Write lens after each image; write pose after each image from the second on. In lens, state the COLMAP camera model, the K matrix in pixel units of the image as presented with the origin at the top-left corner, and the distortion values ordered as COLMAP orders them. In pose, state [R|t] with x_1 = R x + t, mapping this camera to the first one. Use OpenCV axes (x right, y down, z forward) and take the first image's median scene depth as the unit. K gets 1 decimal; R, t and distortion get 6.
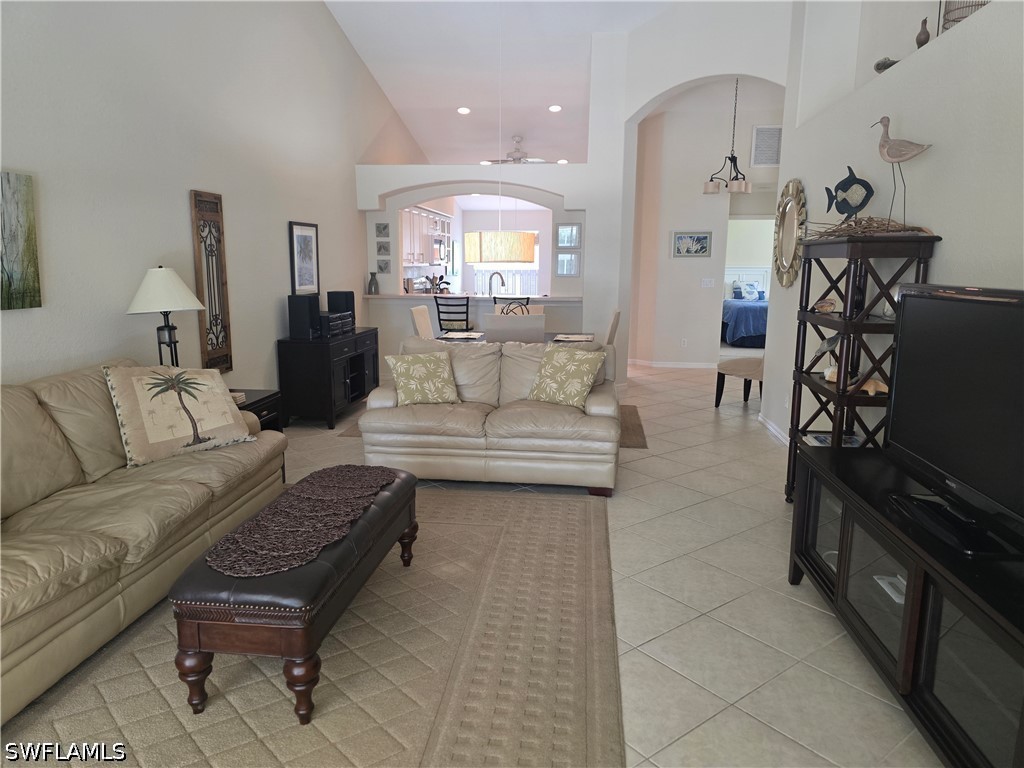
lens RADIAL K [[693.4, 0, 511.3], [0, 693.4, 384.1], [0, 0, 1]] dist [0.066314, -0.063375]
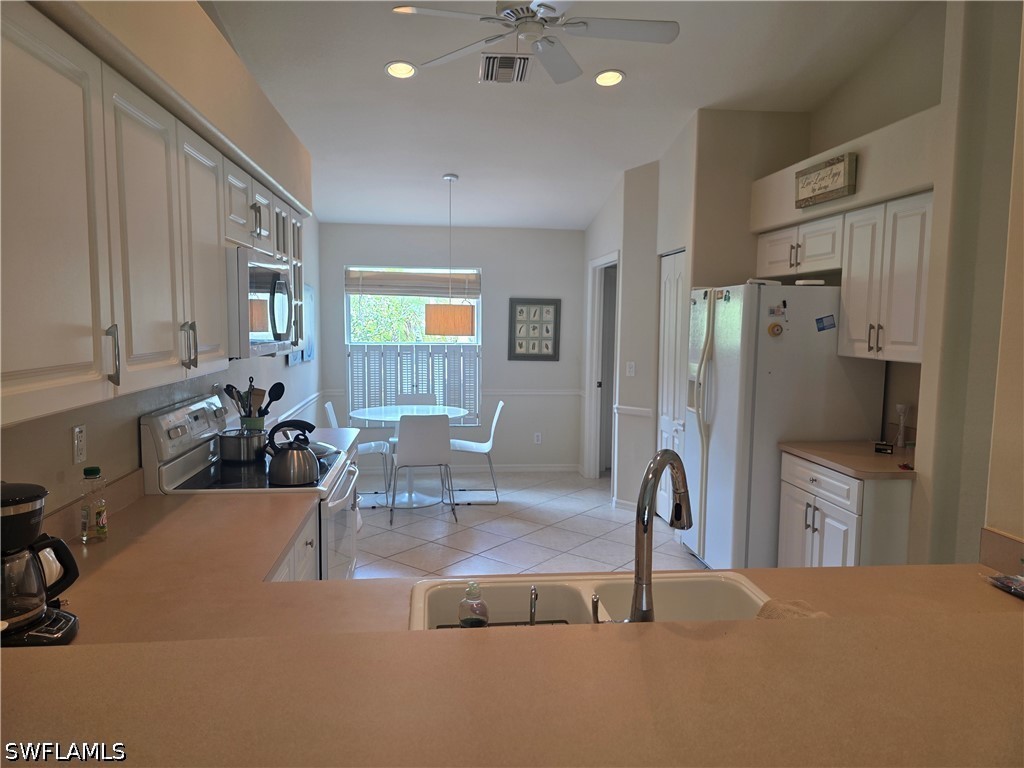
lens RADIAL K [[693.4, 0, 510.1], [0, 693.4, 380.7], [0, 0, 1]] dist [0.066314, -0.063375]
pose [[0.971943, -0.018104, 0.234517, -0.071299], [0.036864, 0.996437, -0.075857, -0.129497], [-0.232308, 0.082374, 0.969148, 0.661268]]
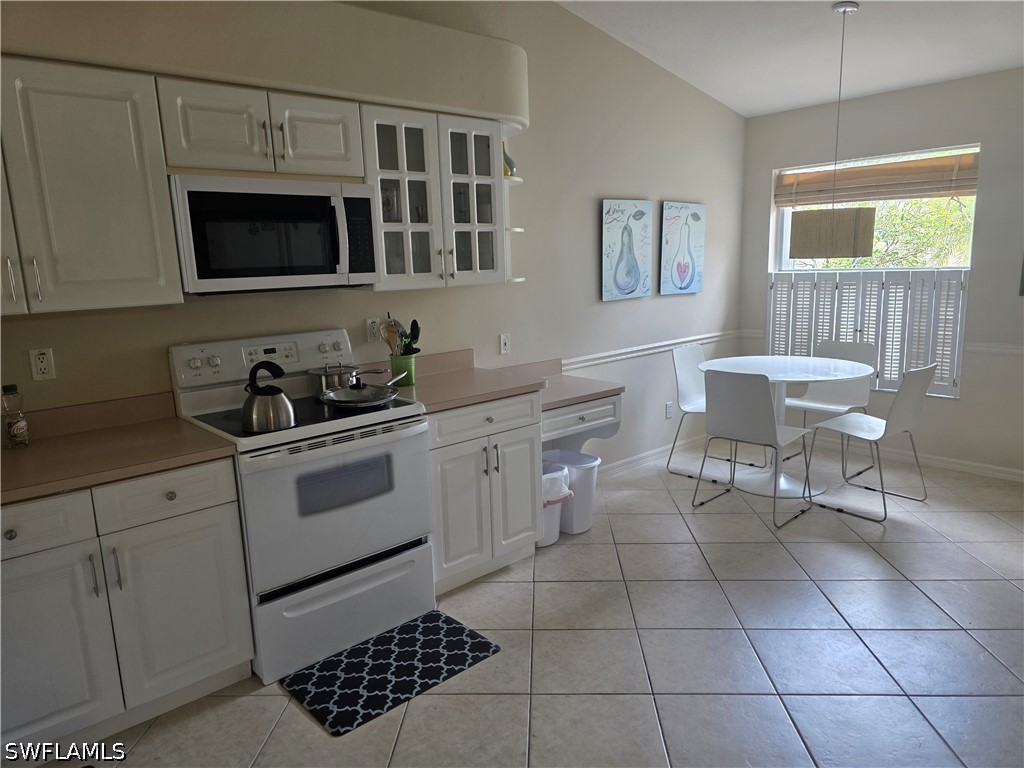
lens RADIAL K [[693.4, 0, 505.6], [0, 693.4, 390.9], [0, 0, 1]] dist [0.066314, -0.063375]
pose [[0.746643, 0.090942, -0.658979, 0.119327], [-0.071414, 0.995844, 0.056517, -0.146024], [0.661381, 0.004862, 0.750035, 0.799235]]
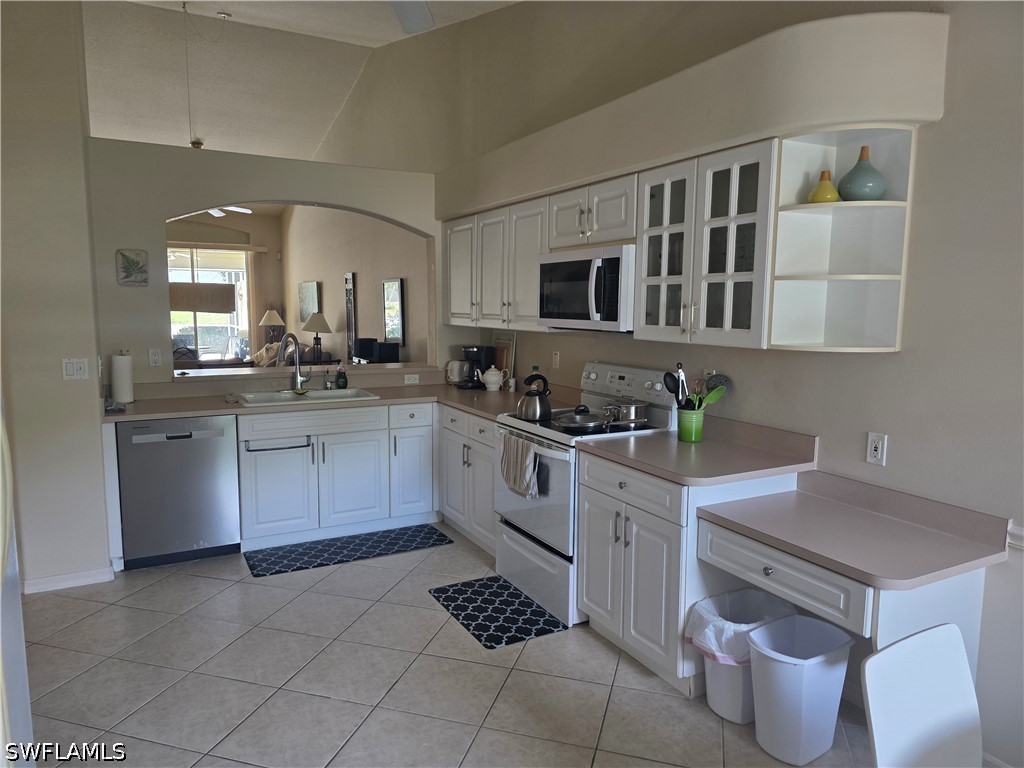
lens RADIAL K [[693.4, 0, 507.0], [0, 693.4, 384.8], [0, 0, 1]] dist [0.066314, -0.063375]
pose [[-0.822616, 0.051587, -0.566252, 0.112849], [-0.111440, 0.961934, 0.249528, -0.212350], [0.557570, 0.268369, -0.785553, 1.162941]]
